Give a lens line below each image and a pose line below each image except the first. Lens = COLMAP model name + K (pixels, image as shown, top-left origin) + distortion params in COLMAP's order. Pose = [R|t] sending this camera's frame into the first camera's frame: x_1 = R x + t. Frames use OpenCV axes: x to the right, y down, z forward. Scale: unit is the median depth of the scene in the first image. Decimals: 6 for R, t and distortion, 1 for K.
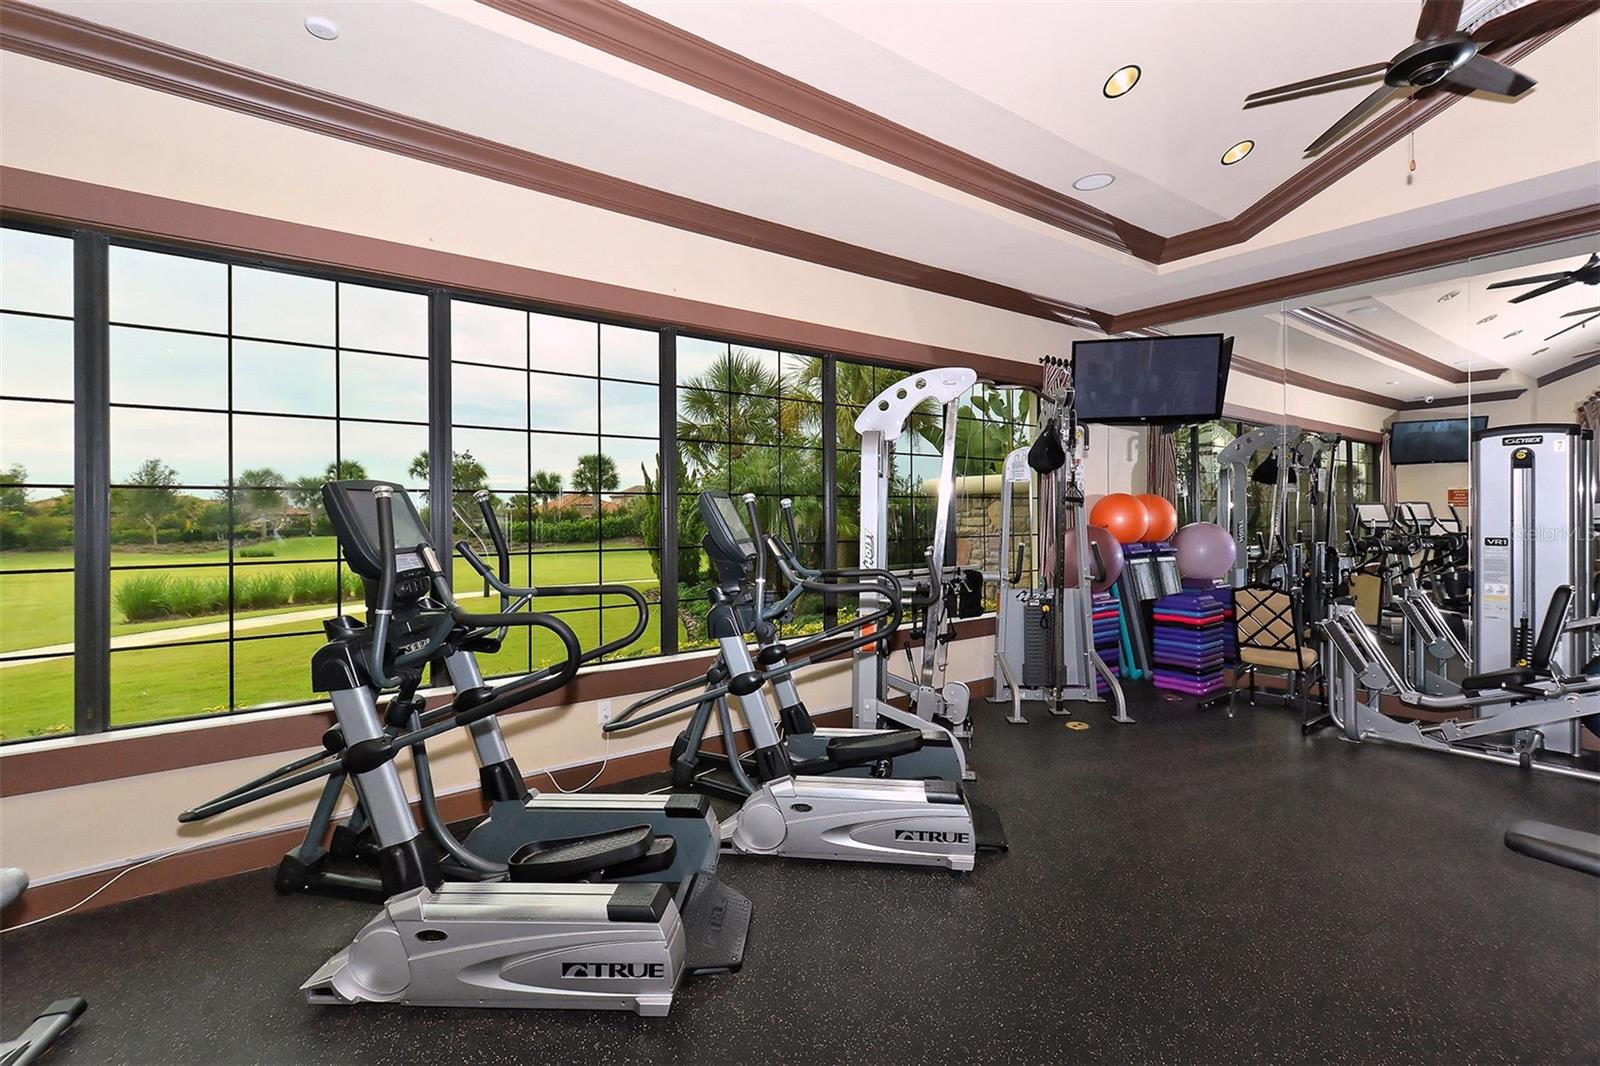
lens RADIAL K [[699.2, 0, 795.9], [0, 699.2, 523.4], [0, 0, 1]] dist [0.002794, 0.000394]
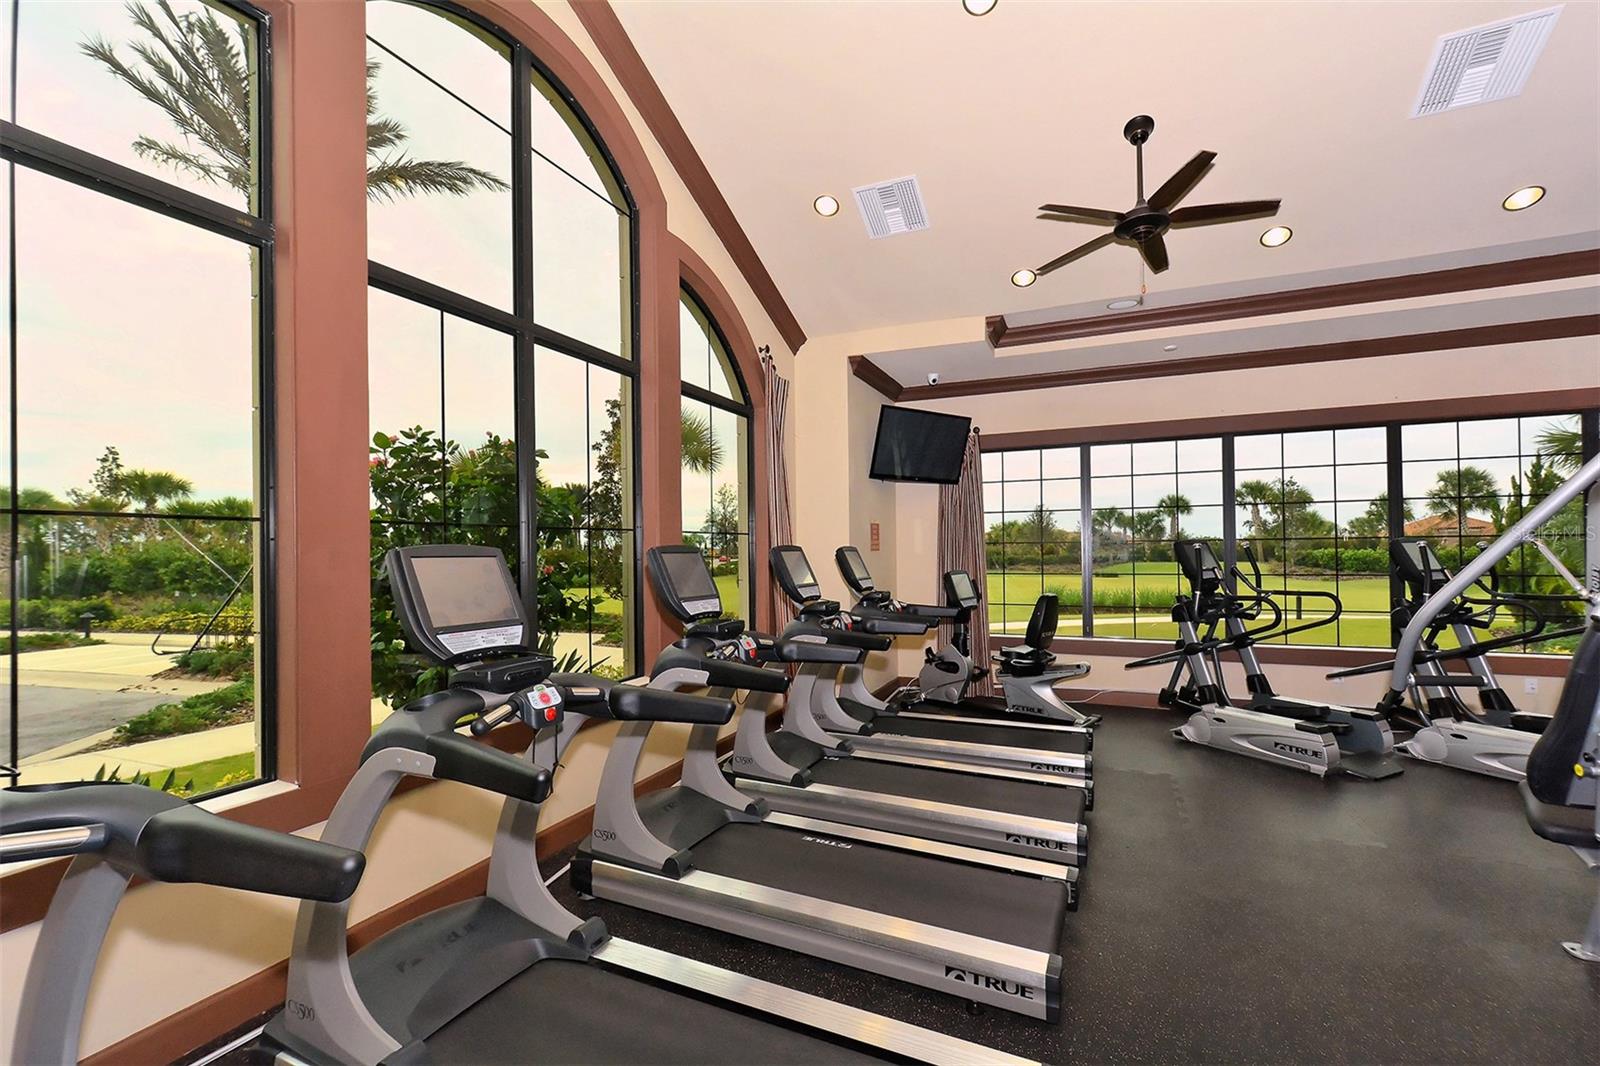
lens RADIAL K [[699.2, 0, 795.9], [0, 699.2, 523.4], [0, 0, 1]] dist [0.002794, 0.000394]
pose [[0.484128, -0.031072, -0.874445, 0.724508], [-0.002150, 0.999324, -0.036700, -0.022920], [0.874994, 0.019648, 0.483734, -1.172868]]
